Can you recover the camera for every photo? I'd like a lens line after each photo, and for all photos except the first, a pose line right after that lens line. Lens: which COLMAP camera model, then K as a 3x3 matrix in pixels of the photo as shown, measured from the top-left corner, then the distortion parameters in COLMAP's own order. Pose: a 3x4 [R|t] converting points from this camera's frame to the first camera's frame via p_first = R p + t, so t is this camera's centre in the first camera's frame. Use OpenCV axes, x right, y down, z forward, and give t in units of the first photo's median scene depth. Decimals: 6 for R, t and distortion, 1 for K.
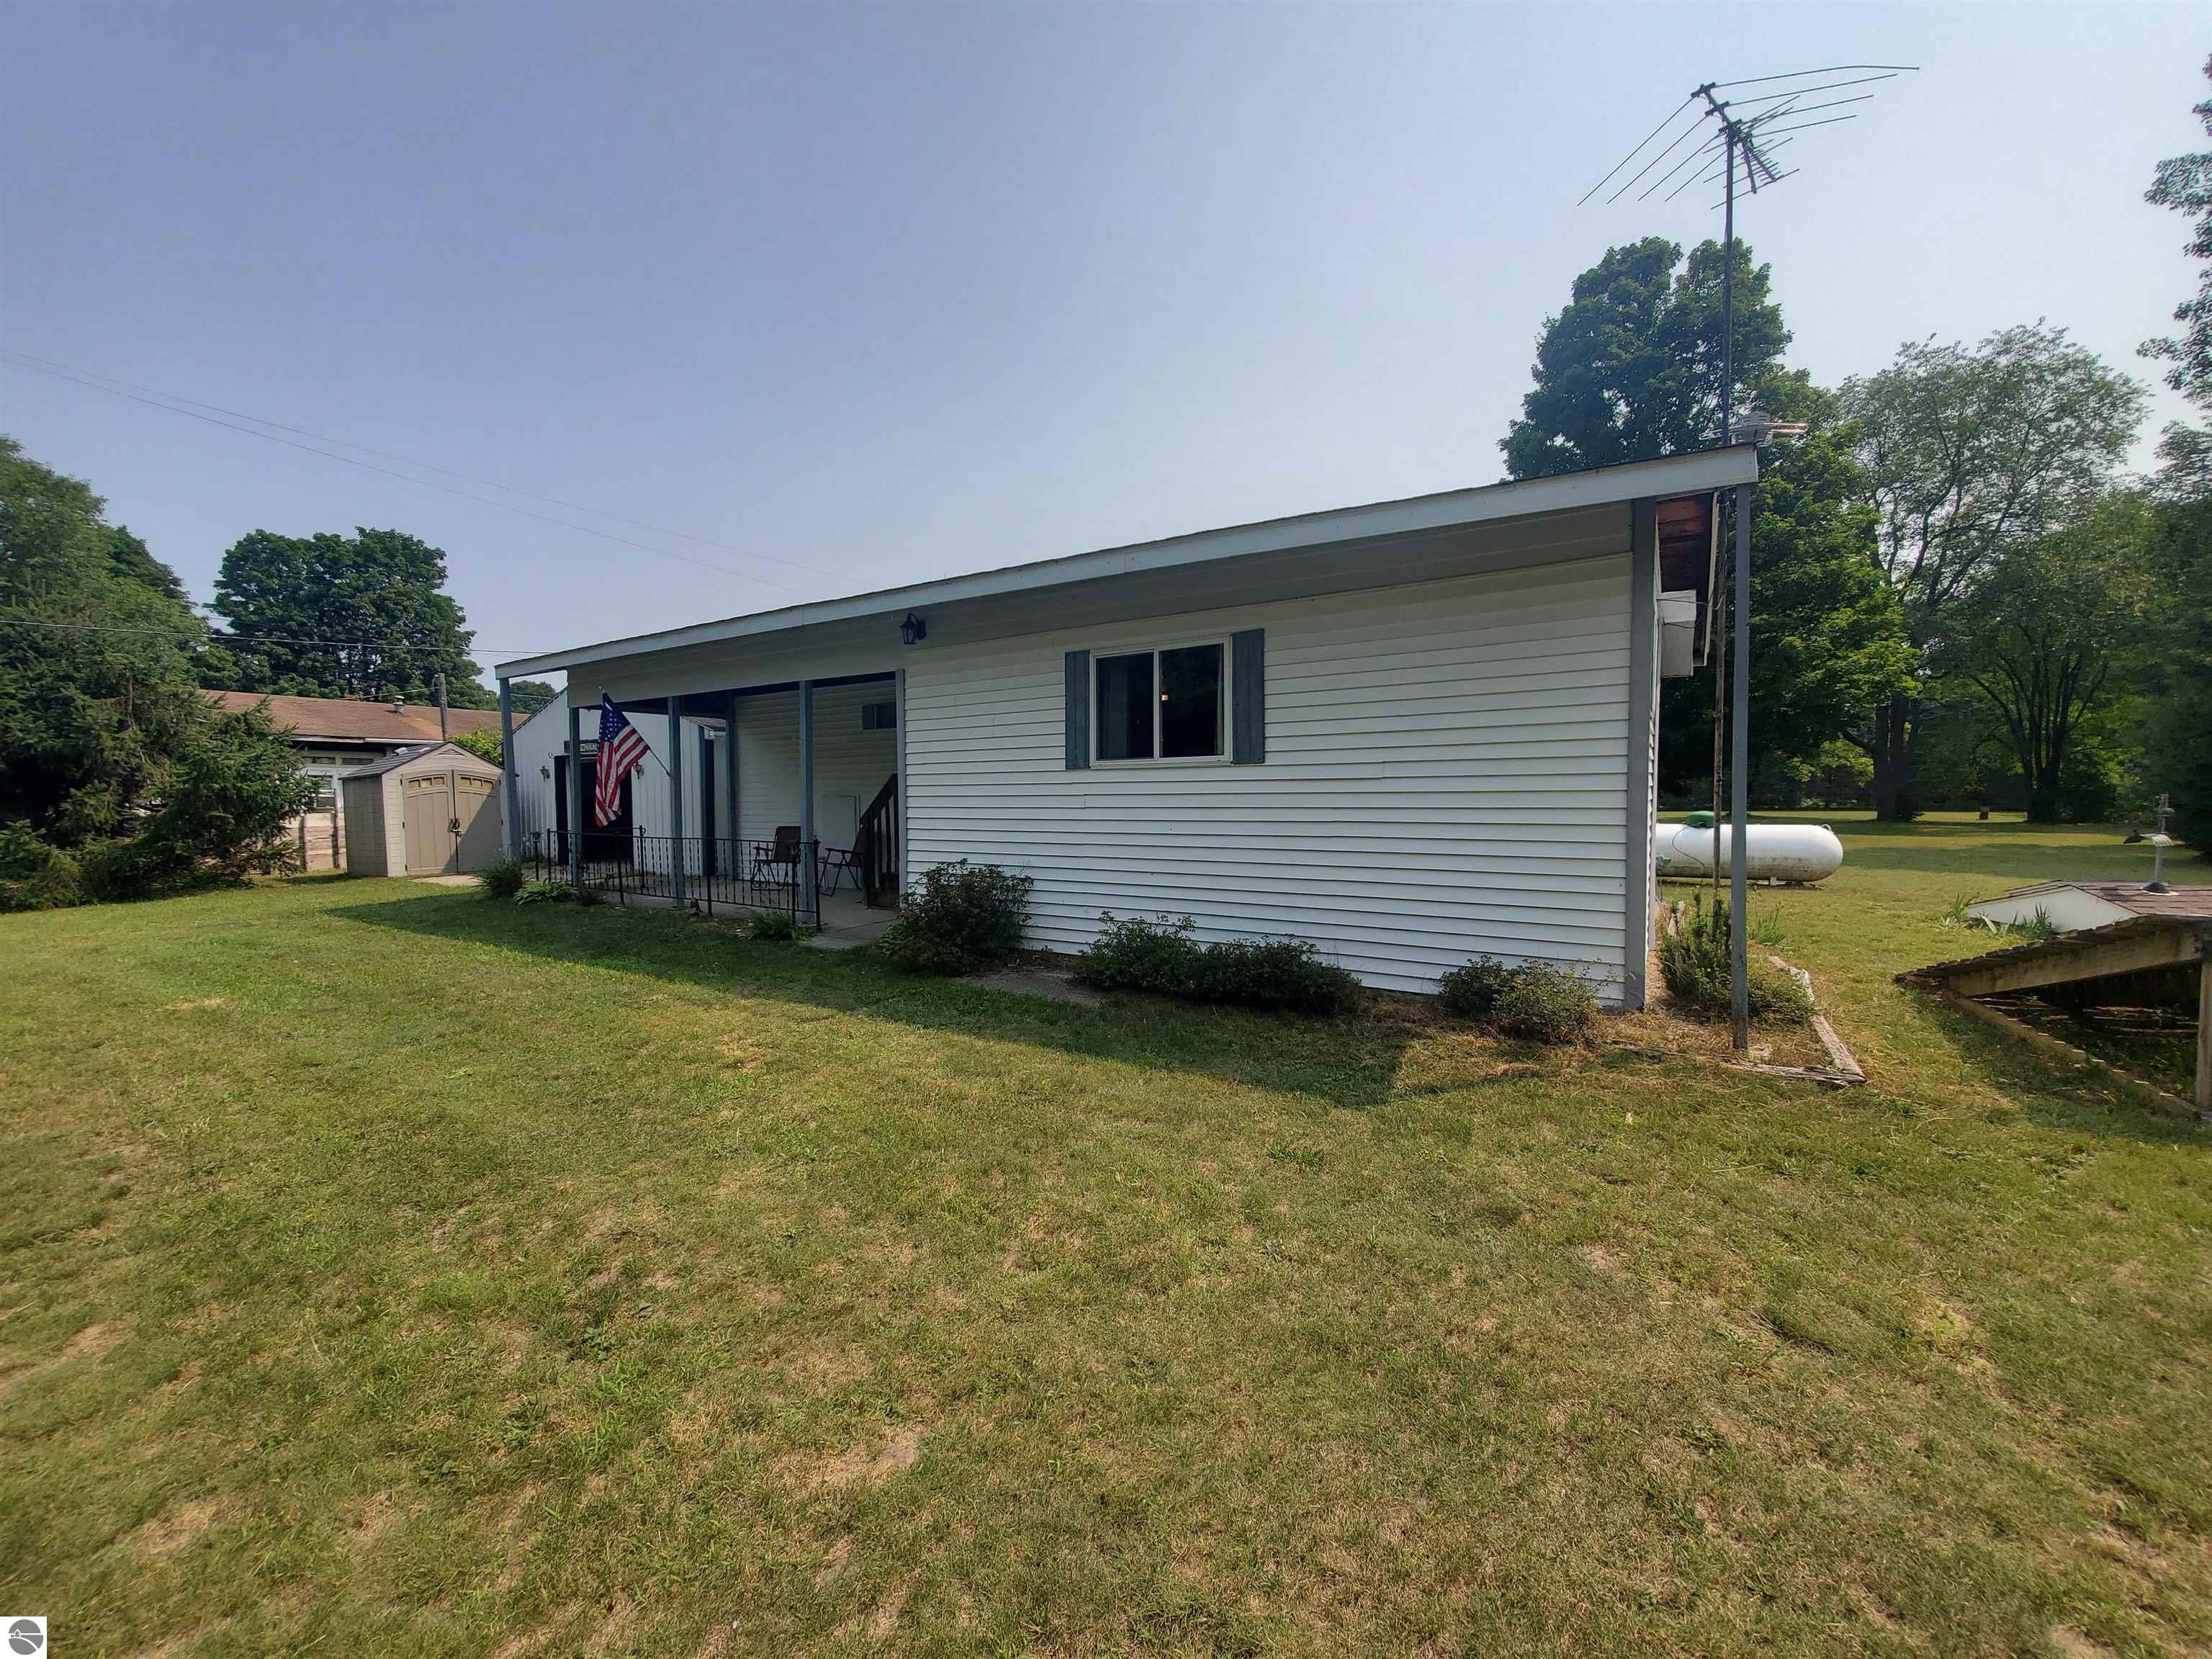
lens RADIAL K [[872.6, 0, 1097.0], [0, 872.6, 826.7], [0, 0, 1]] dist [-0.003669, -0.000316]
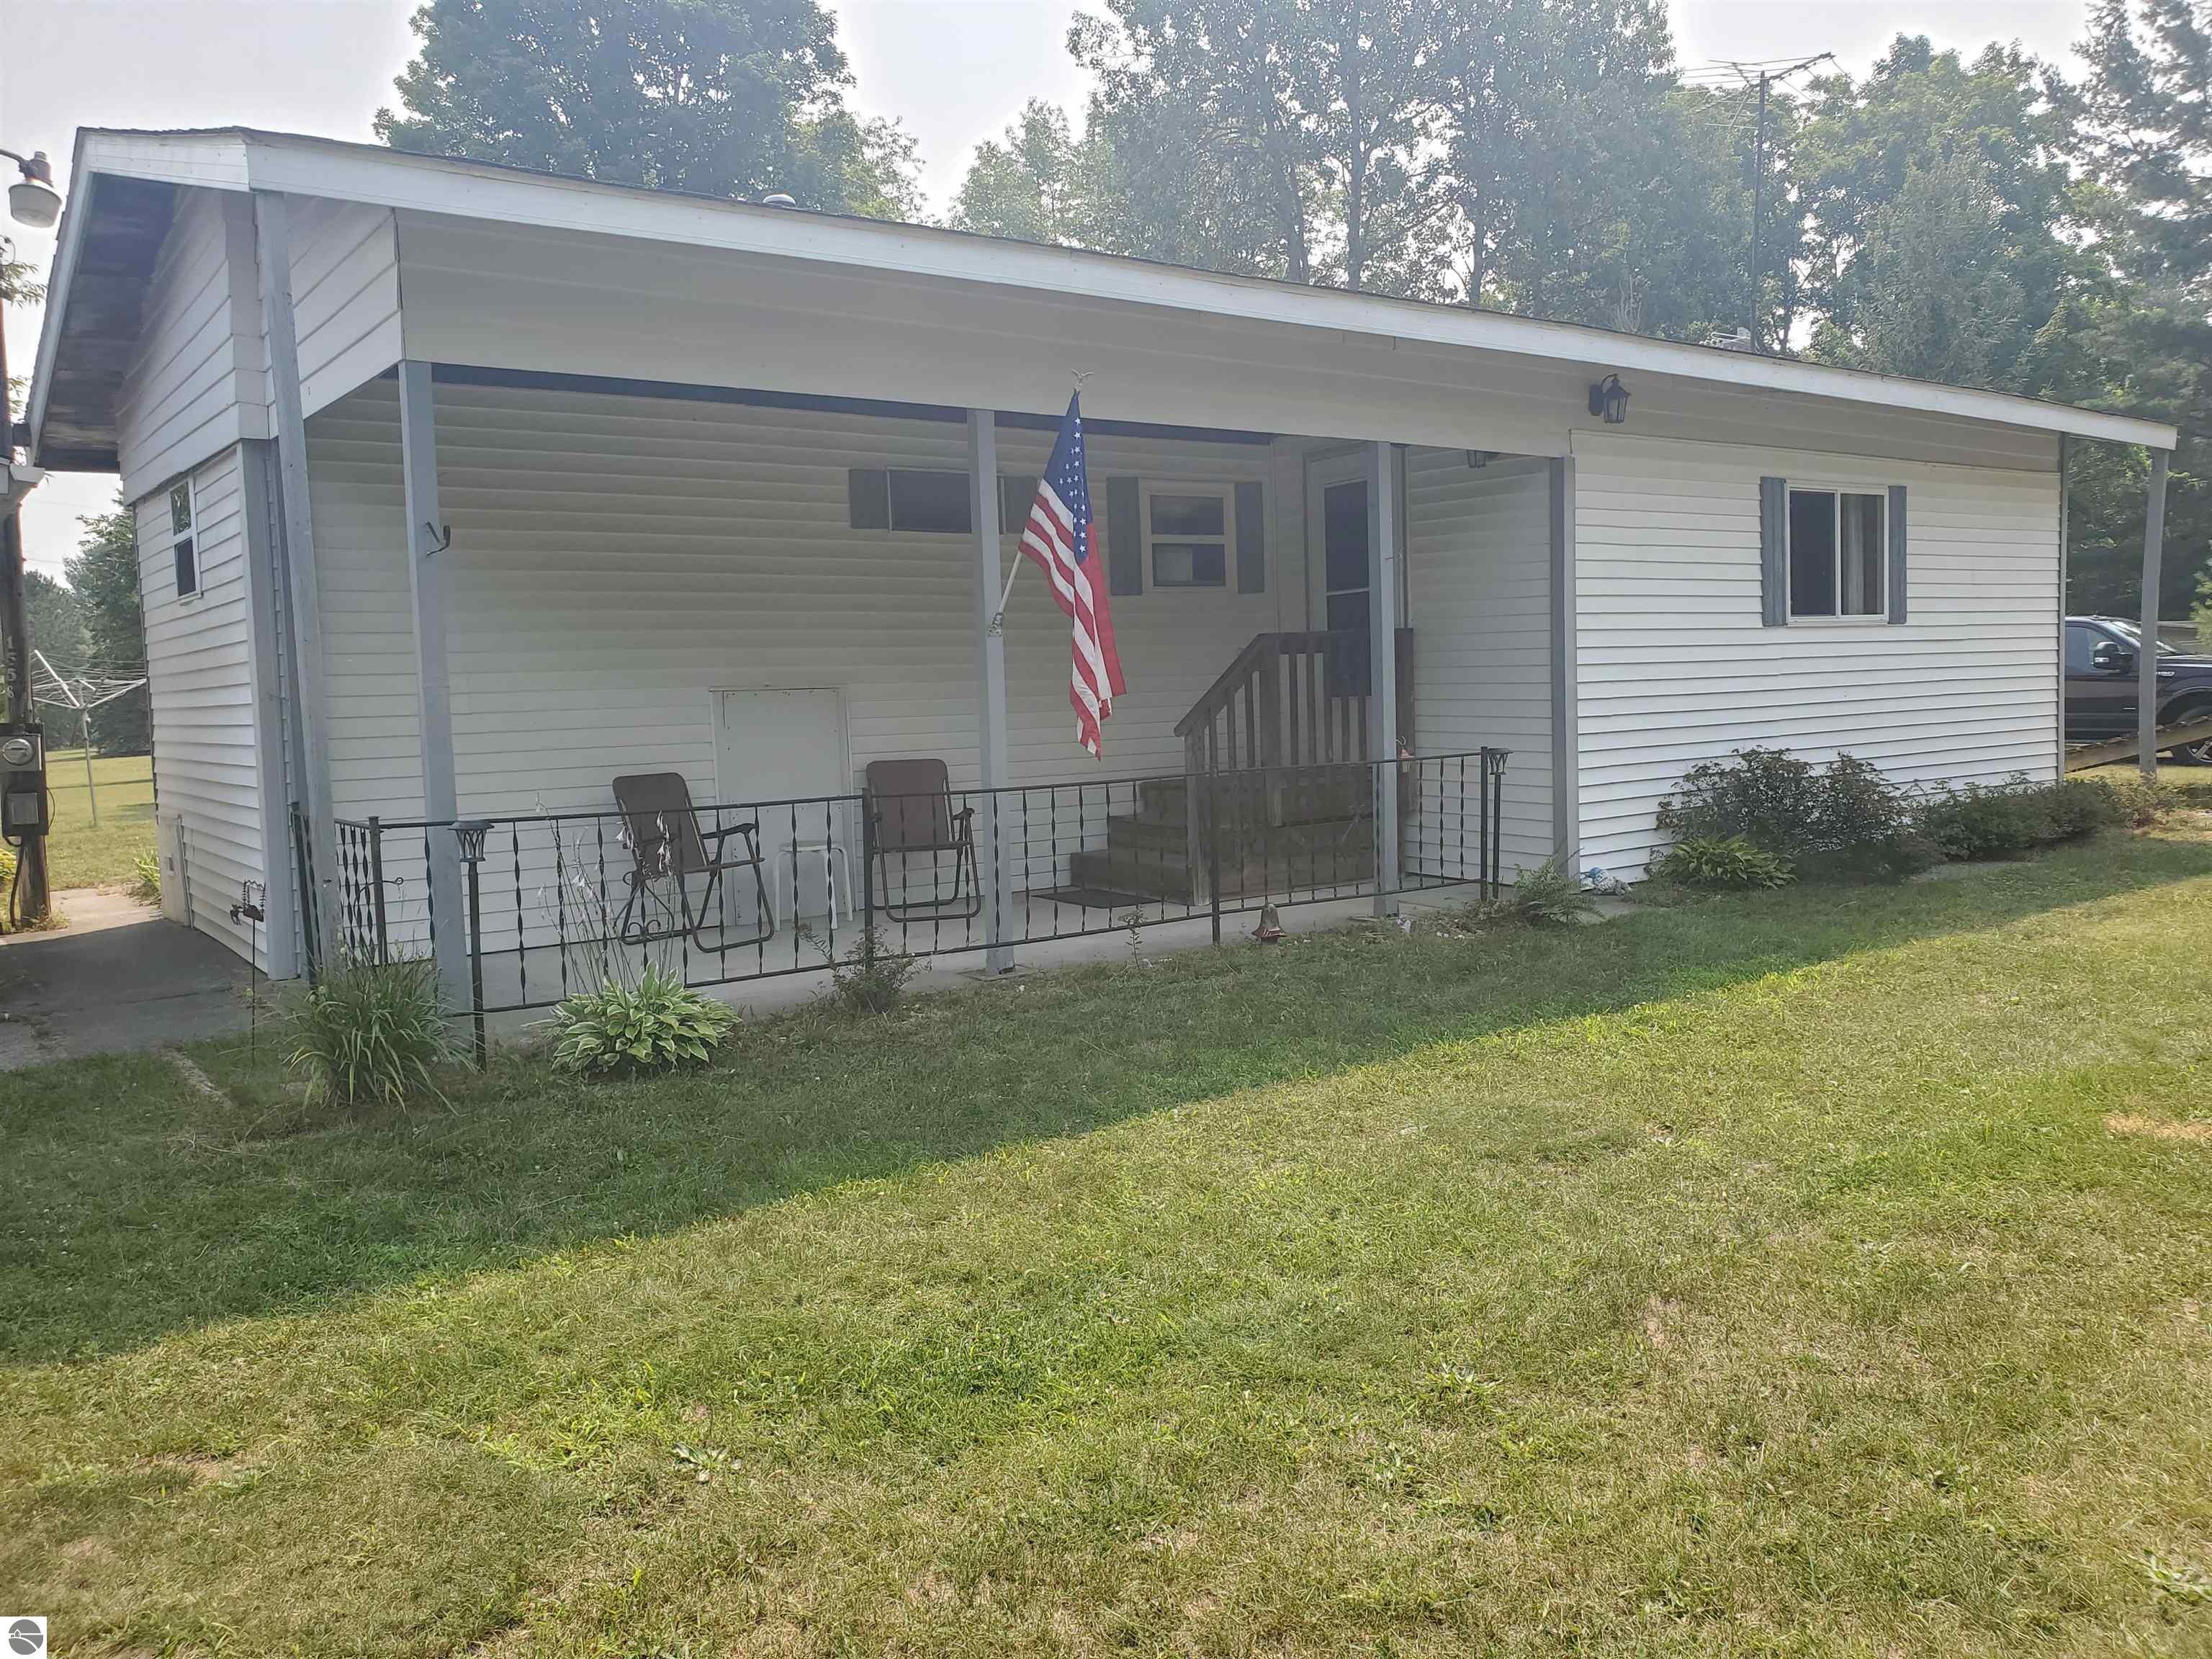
lens RADIAL K [[1667.2, 0, 1104.9], [0, 1667.2, 836.6], [0, 0, 1]] dist [0.069094, 0.001392]
pose [[0.331289, -0.091038, 0.939127, -1.643212], [0.063728, 0.995220, 0.073995, -0.027523], [-0.941375, 0.035335, 0.335507, 1.034998]]
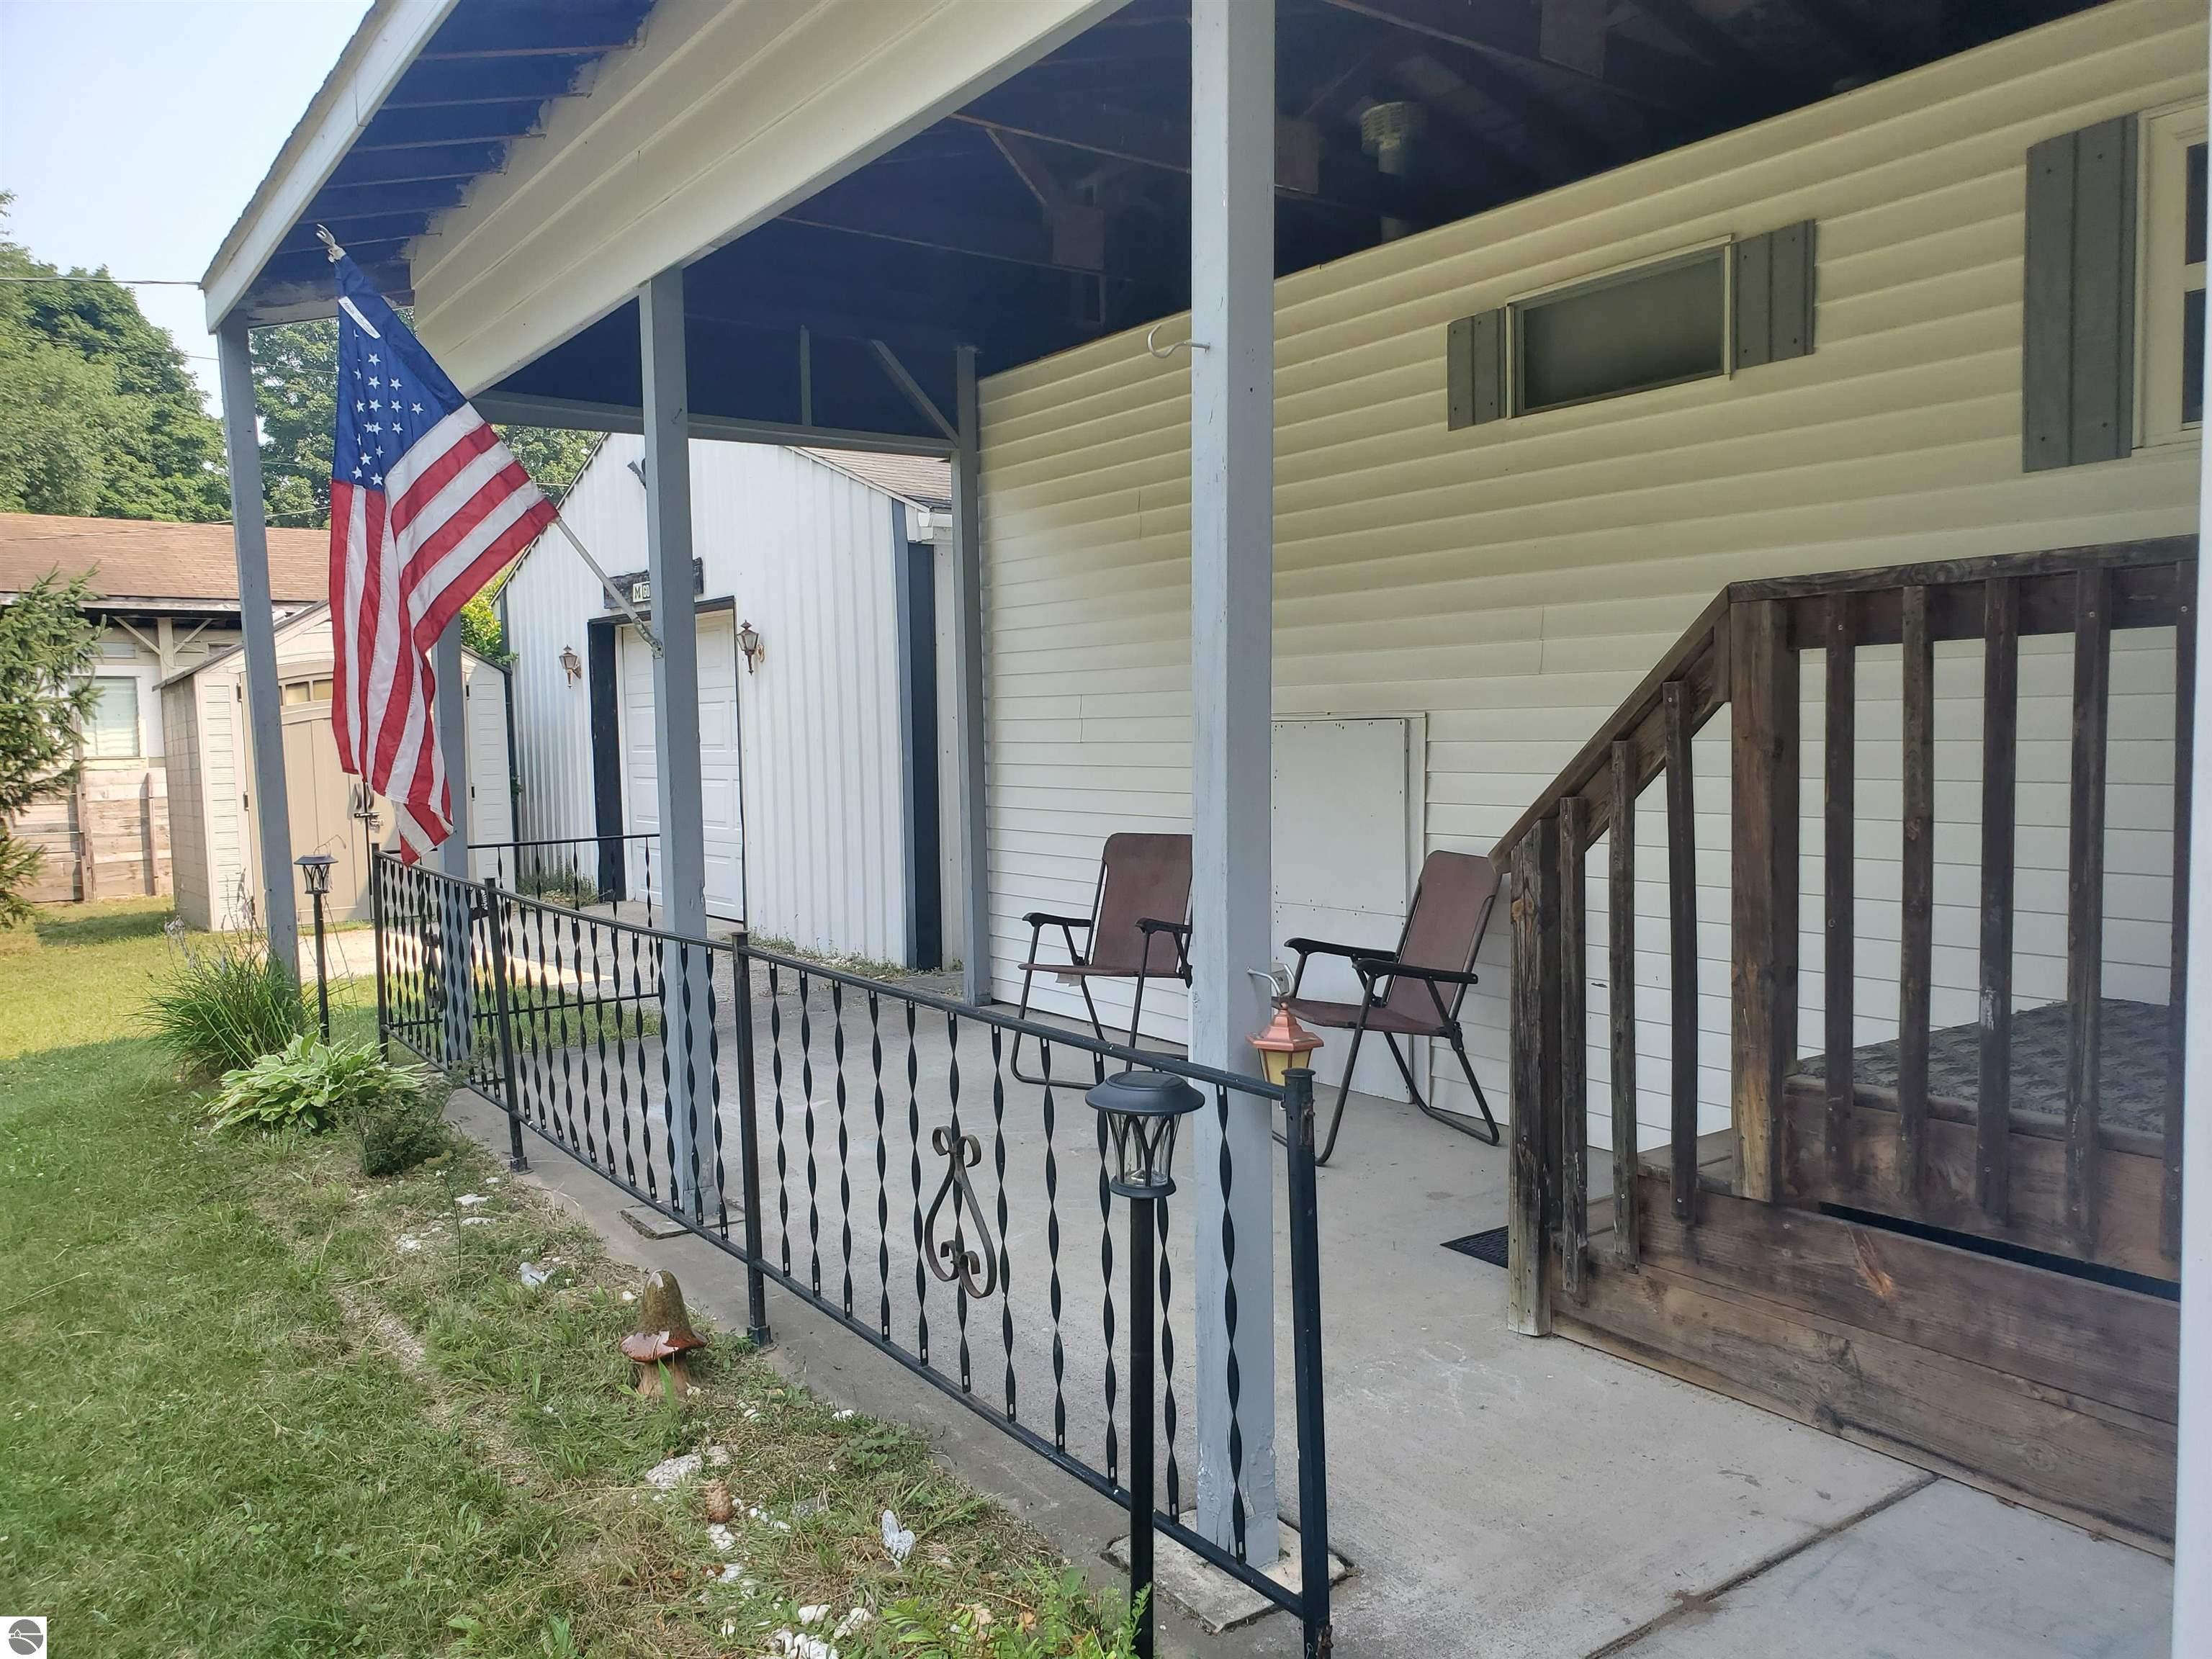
lens RADIAL K [[1667.2, 0, 1113.1], [0, 1667.2, 832.3], [0, 0, 1]] dist [0.069094, 0.001392]
pose [[0.930652, 0.011246, -0.365733, -0.302819], [0.003257, 0.999233, 0.039013, -0.033733], [0.365891, -0.037498, 0.929902, 0.889226]]
